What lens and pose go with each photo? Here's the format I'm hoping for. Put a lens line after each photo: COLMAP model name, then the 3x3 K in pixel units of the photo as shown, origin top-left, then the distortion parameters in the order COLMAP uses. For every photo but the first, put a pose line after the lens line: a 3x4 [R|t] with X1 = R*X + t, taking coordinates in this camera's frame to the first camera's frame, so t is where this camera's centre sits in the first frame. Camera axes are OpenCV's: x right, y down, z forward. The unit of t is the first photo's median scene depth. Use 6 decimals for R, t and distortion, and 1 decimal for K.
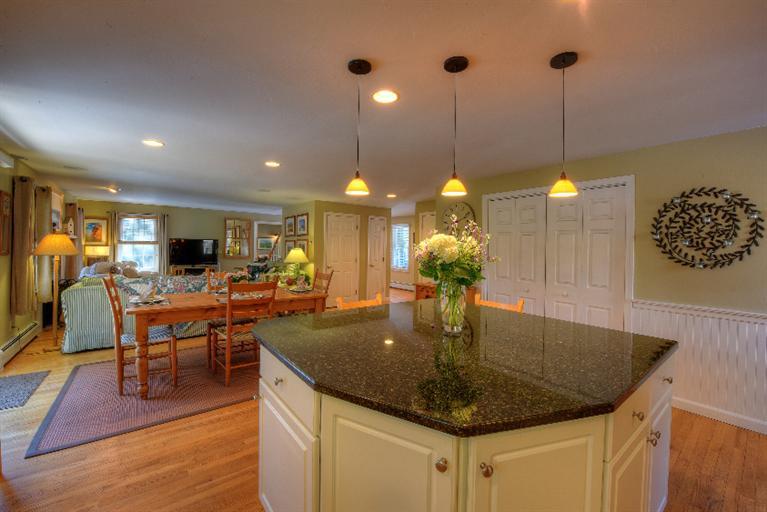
lens RADIAL K [[313.1, 0, 383.0], [0, 313.1, 249.2], [0, 0, 1]] dist [-0.012485, -0.000288]
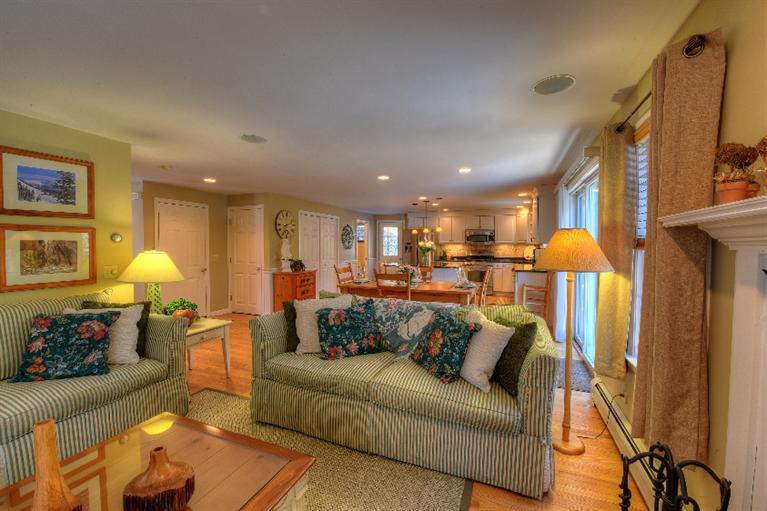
lens RADIAL K [[313.1, 0, 382.1], [0, 313.1, 253.1], [0, 0, 1]] dist [-0.012485, -0.000288]
pose [[-0.493599, -0.040630, 0.868740, -0.753327], [-0.002335, 0.998966, 0.045393, -0.017802], [-0.869686, 0.020378, -0.493184, 0.848509]]
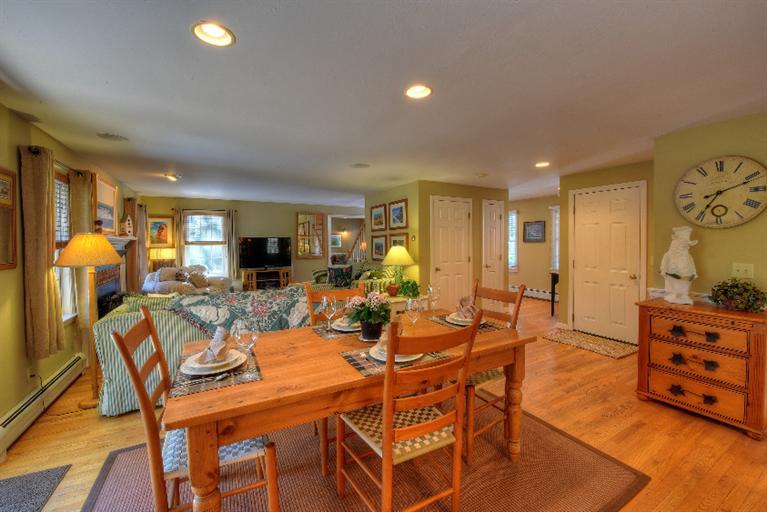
lens RADIAL K [[313.1, 0, 385.7], [0, 313.1, 254.0], [0, 0, 1]] dist [-0.012485, -0.000288]
pose [[0.987978, -0.019249, -0.153392, -0.172510], [0.024078, 0.999269, 0.029691, -0.005304], [0.152709, -0.033028, 0.987719, 0.235023]]
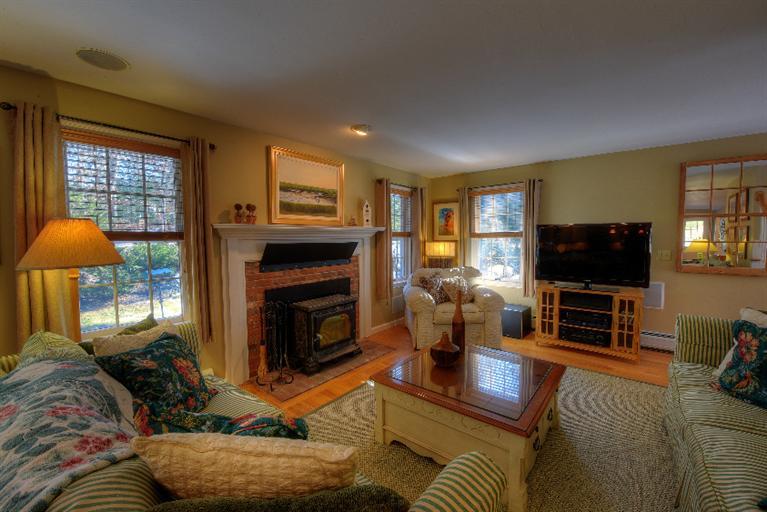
lens RADIAL K [[313.1, 0, 386.3], [0, 313.1, 251.9], [0, 0, 1]] dist [-0.012485, -0.000288]
pose [[0.222960, 0.025733, -0.974488, -0.289643], [0.000806, 0.999646, 0.026581, -0.006994], [0.974827, -0.006712, 0.222860, 0.738443]]
